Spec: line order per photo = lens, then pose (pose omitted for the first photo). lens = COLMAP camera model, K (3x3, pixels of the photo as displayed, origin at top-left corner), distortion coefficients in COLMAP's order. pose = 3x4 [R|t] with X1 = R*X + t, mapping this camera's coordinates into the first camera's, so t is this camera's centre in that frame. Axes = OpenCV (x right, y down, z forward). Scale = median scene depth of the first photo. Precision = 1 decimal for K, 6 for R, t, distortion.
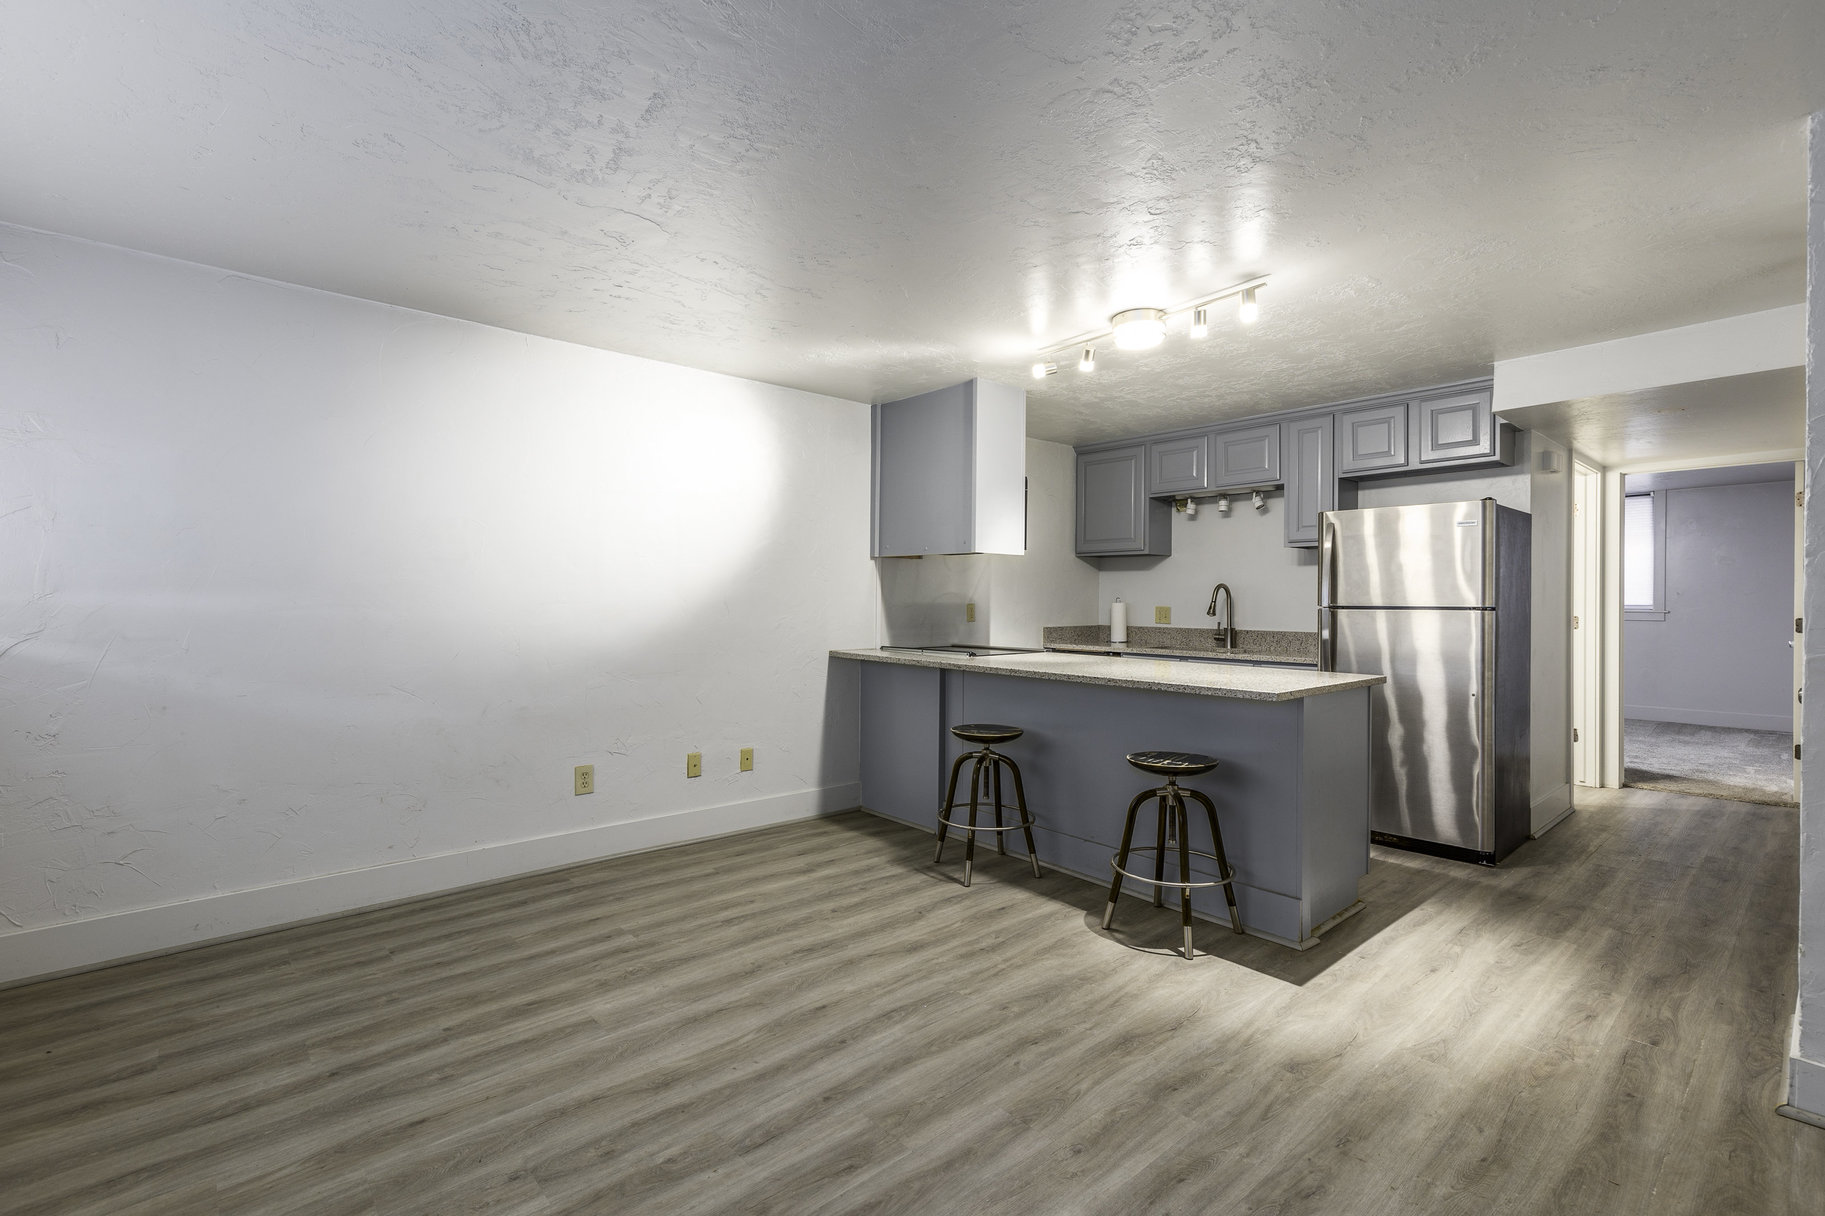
lens RADIAL K [[824.0, 0, 908.7], [0, 824.0, 608.8], [0, 0, 1]] dist [0.010740, -0.000196]
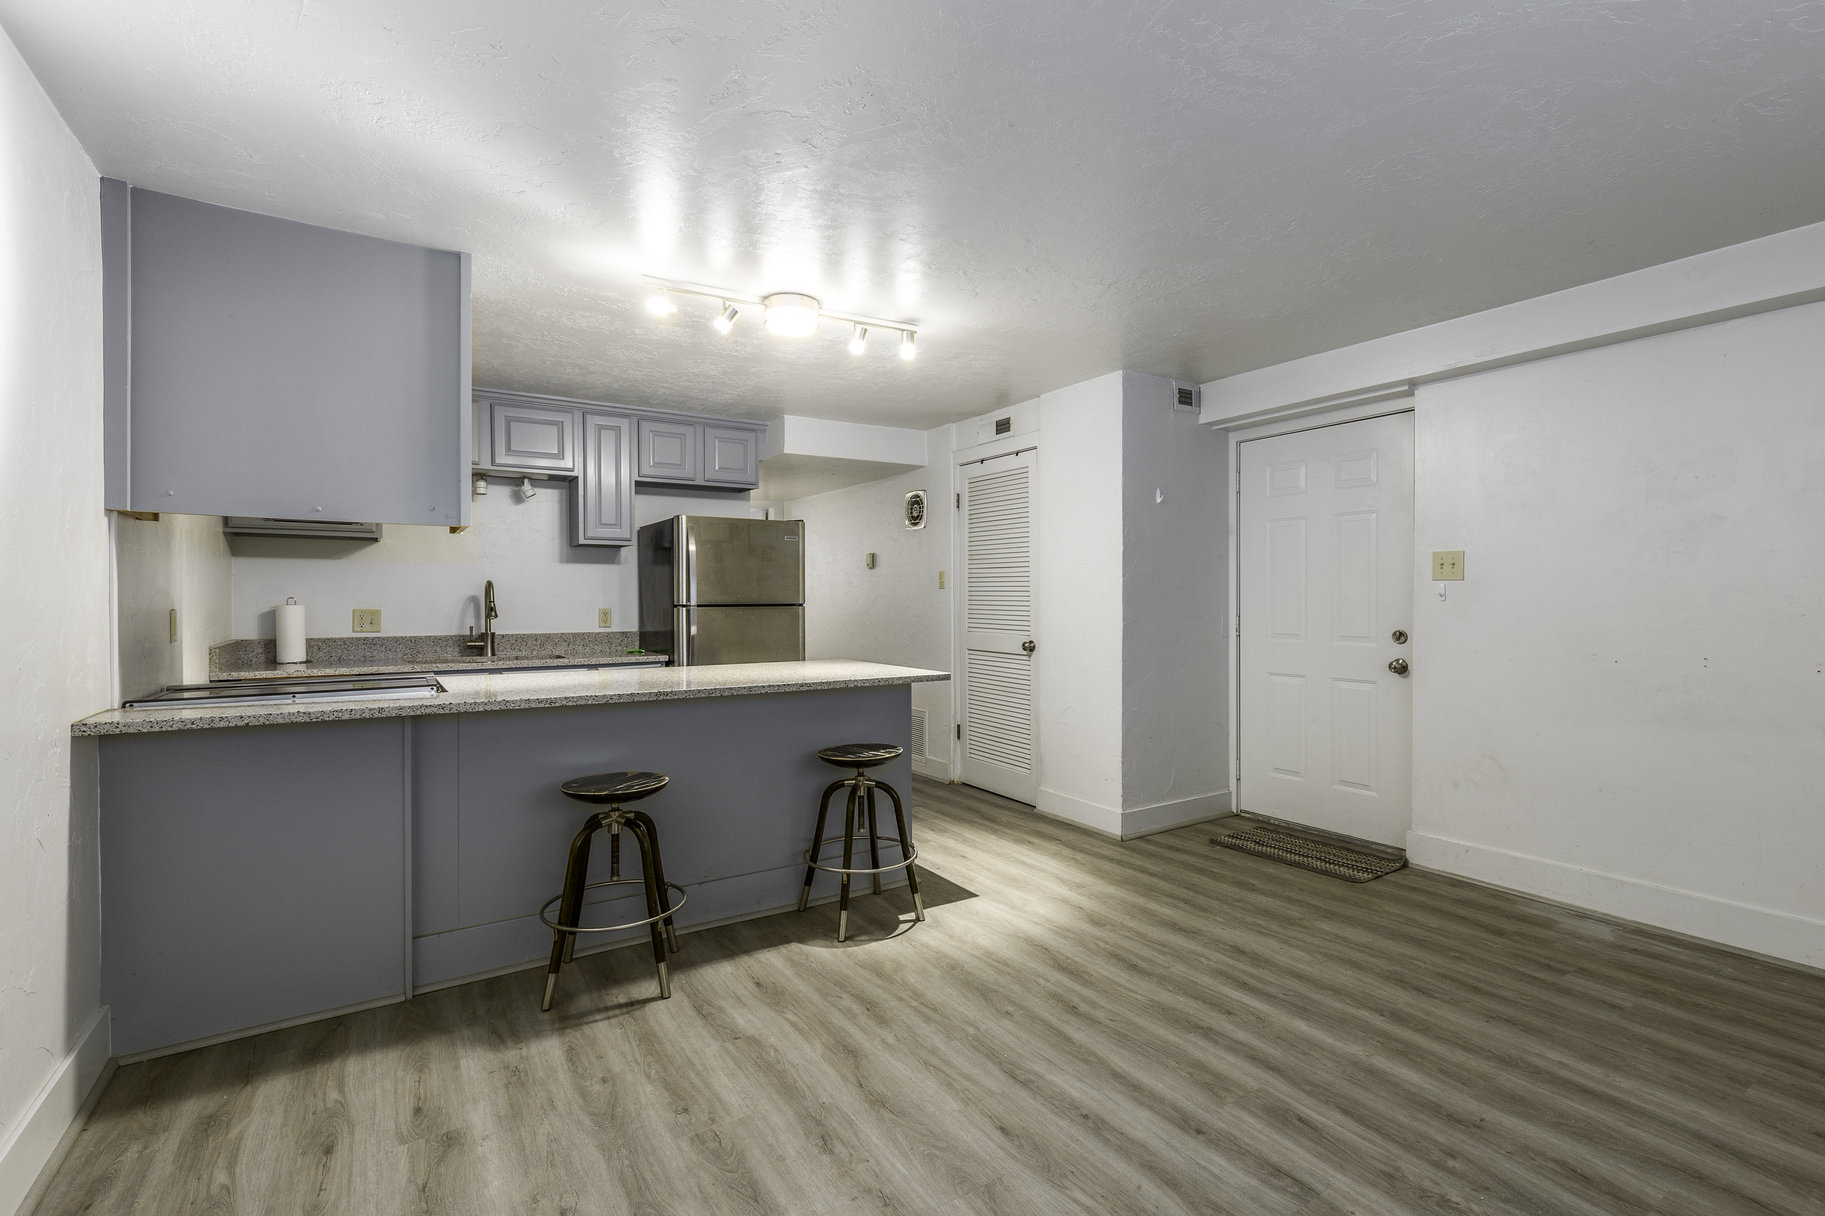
lens RADIAL K [[824.0, 0, 923.5], [0, 824.0, 619.3], [0, 0, 1]] dist [0.010740, -0.000196]
pose [[0.140953, -0.028024, 0.989620, -0.634629], [0.013296, 0.999563, 0.026412, -0.011643], [-0.989927, 0.009436, 0.141264, 0.702568]]
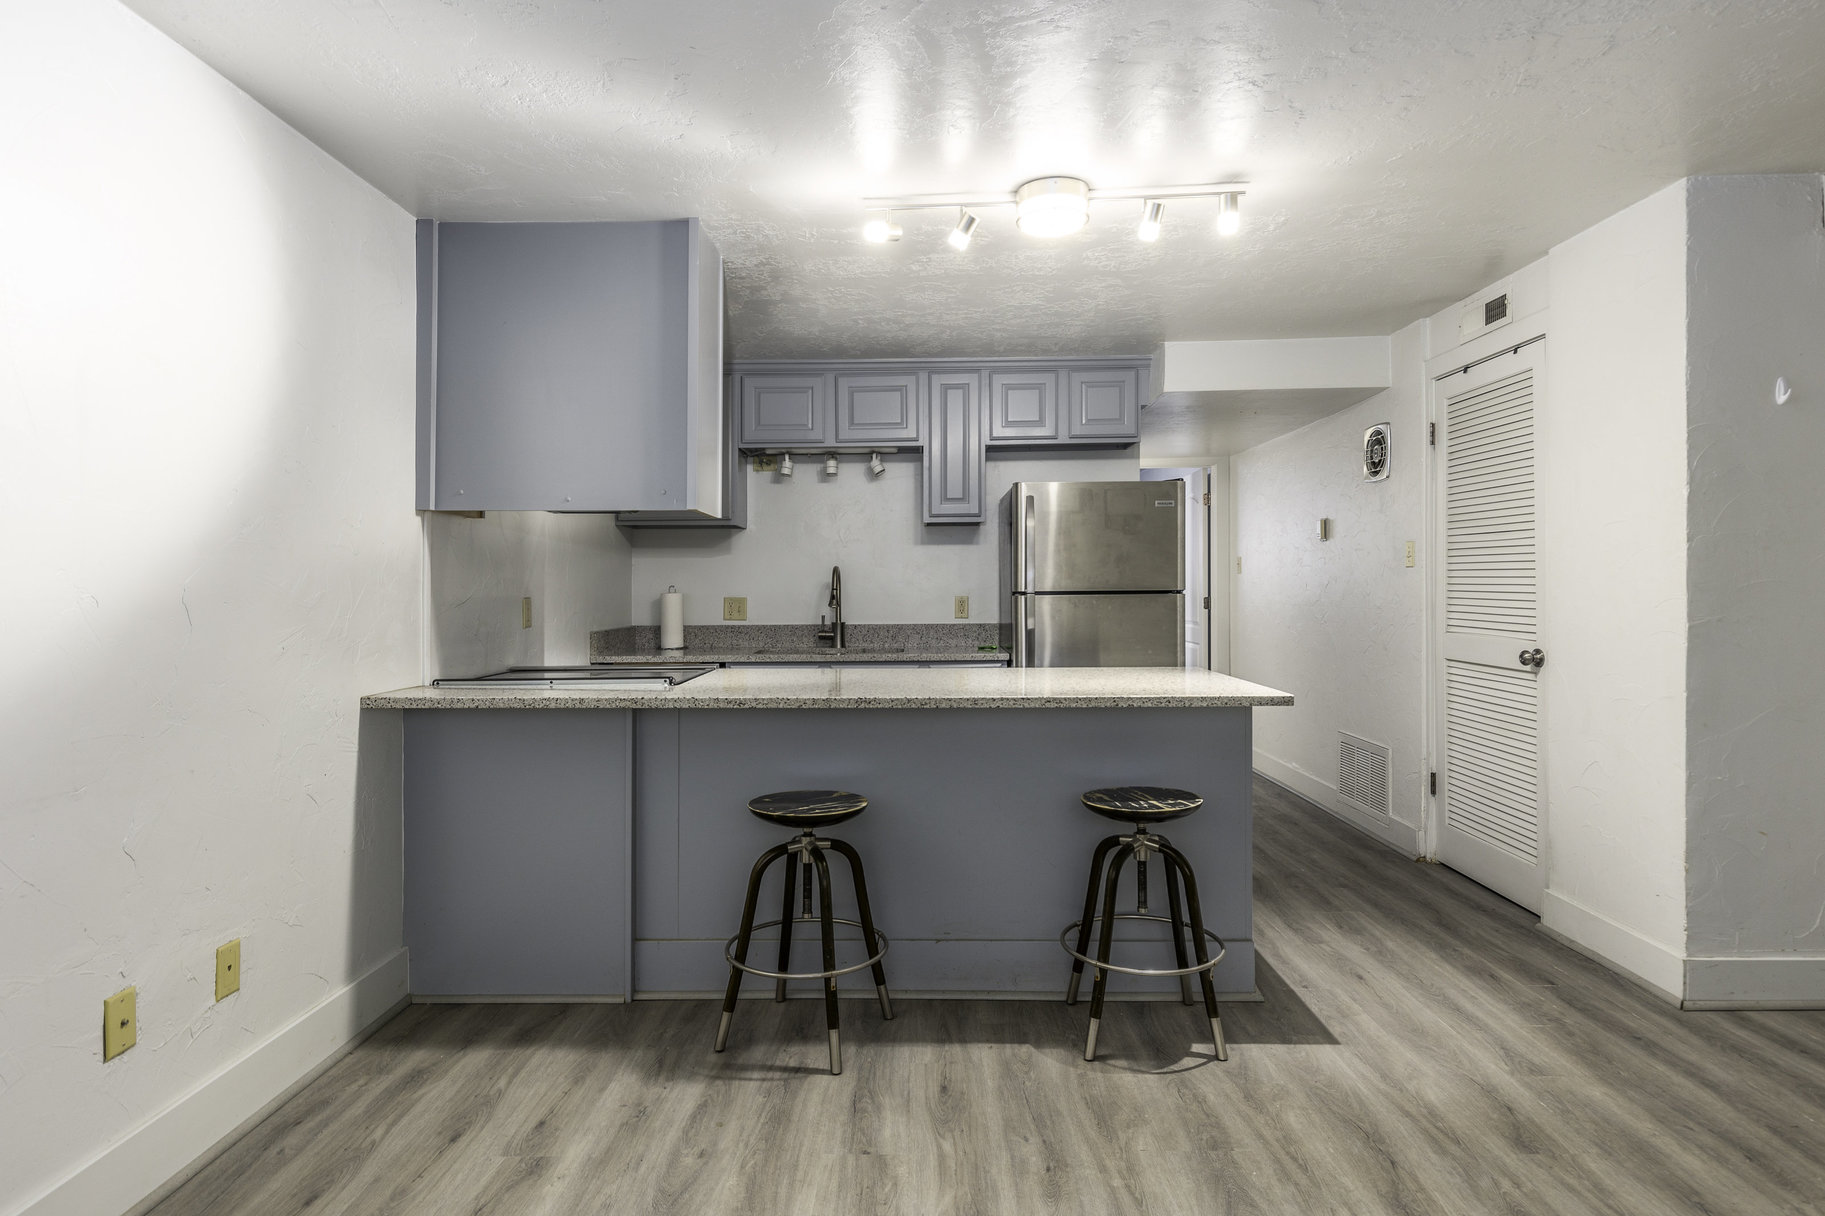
lens RADIAL K [[993.7, 0, 911.6], [0, 993.7, 597.9], [0, 0, 1]] dist [0.005220, 0.000688]
pose [[0.670412, -0.016527, 0.741805, -0.435757], [0.018582, 0.999812, 0.005482, -0.006995], [-0.741756, 0.010109, 0.670593, 0.501716]]
